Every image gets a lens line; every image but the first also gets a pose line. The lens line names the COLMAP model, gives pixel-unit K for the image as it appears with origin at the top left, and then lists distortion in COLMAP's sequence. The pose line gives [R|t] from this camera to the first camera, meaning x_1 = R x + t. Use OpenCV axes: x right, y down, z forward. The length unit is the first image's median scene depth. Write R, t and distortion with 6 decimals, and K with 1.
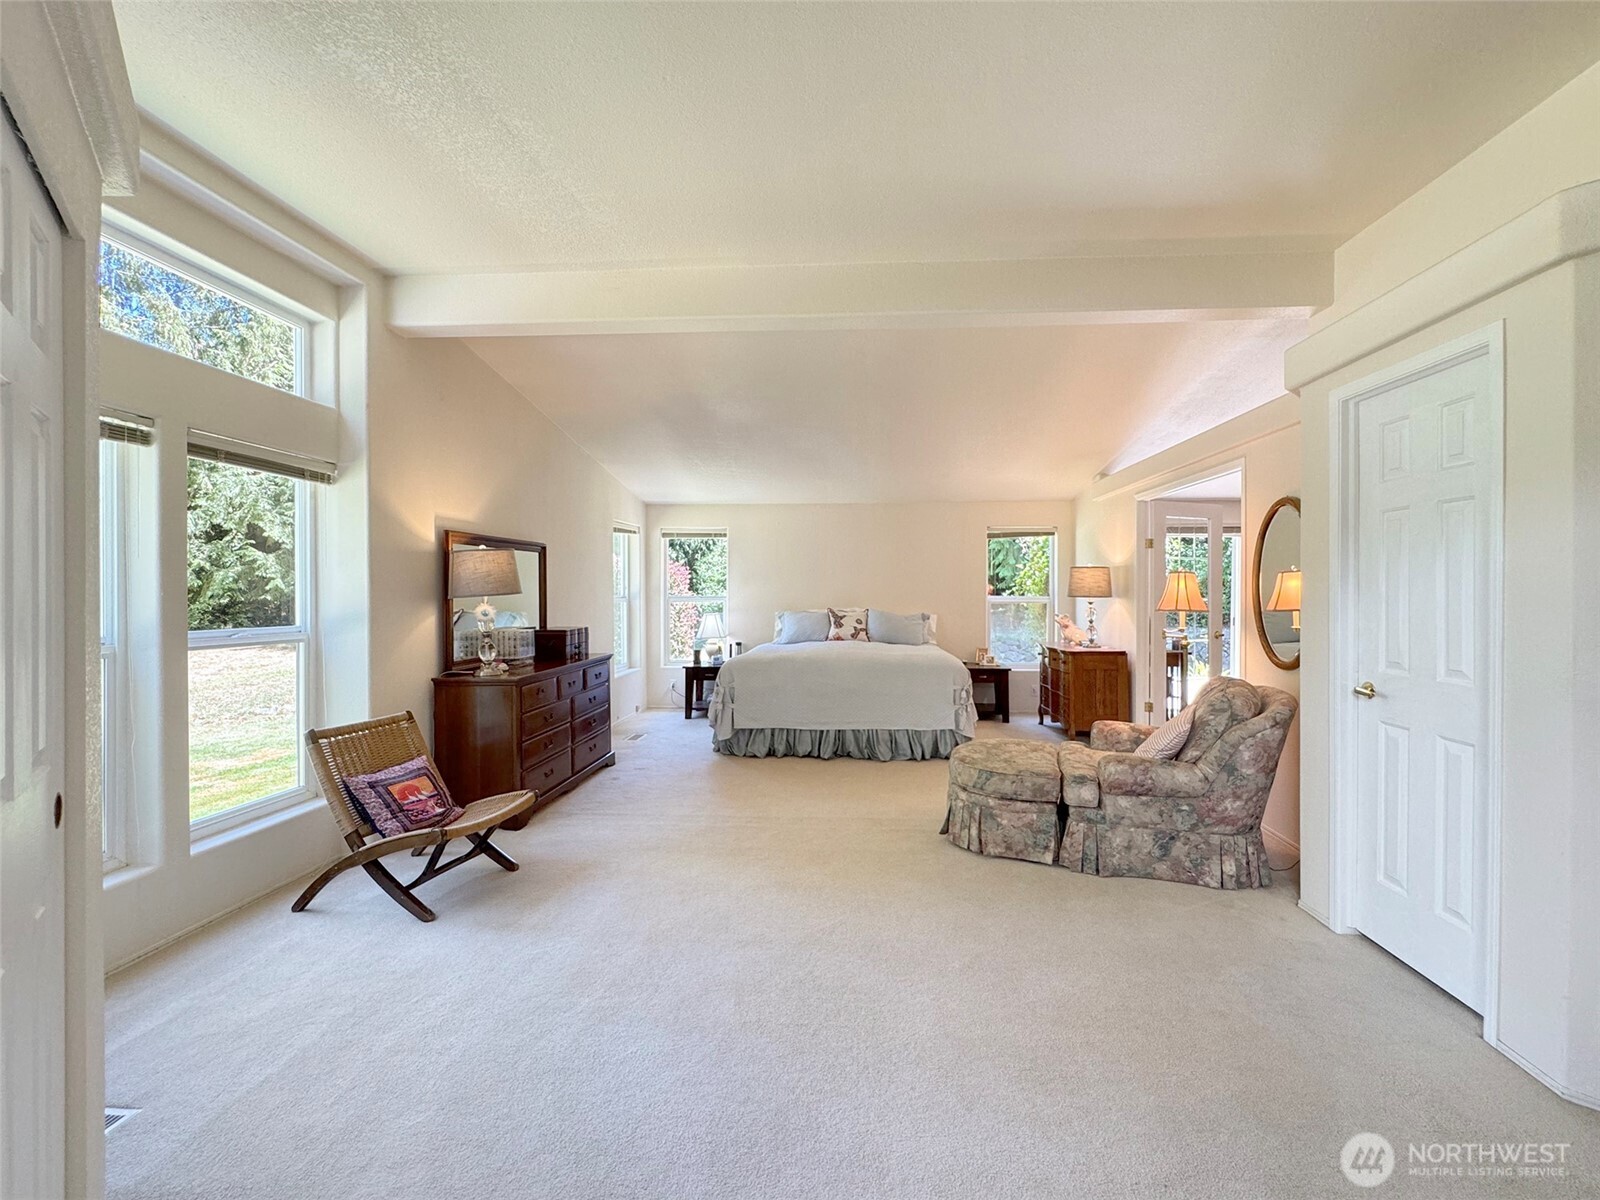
lens RADIAL K [[657.5, 0, 810.3], [0, 657.5, 594.8], [0, 0, 1]] dist [-0.007792, 0.001959]
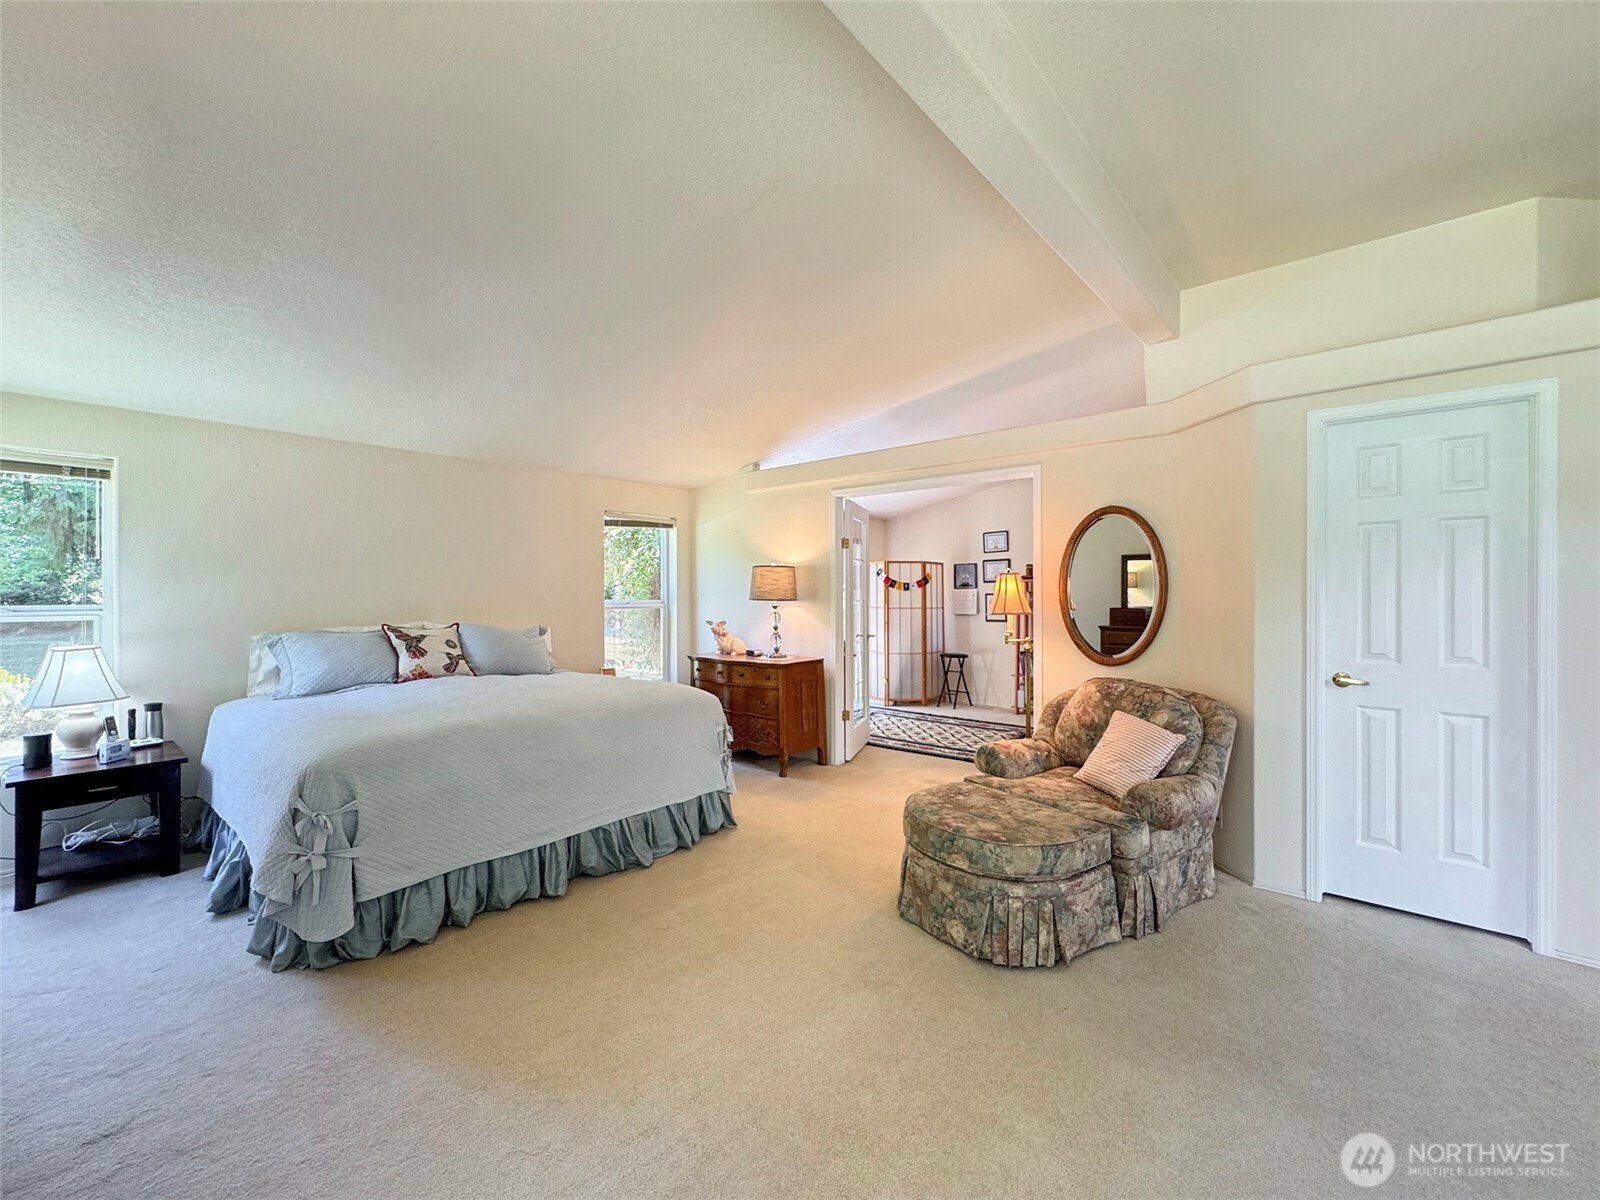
lens RADIAL K [[657.5, 0, 796.2], [0, 657.5, 595.8], [0, 0, 1]] dist [-0.007792, 0.001959]
pose [[0.602477, -0.004073, 0.798126, -0.278324], [0.006419, 0.999979, 0.000258, -0.003279], [-0.798110, 0.004968, 0.602491, 0.470585]]
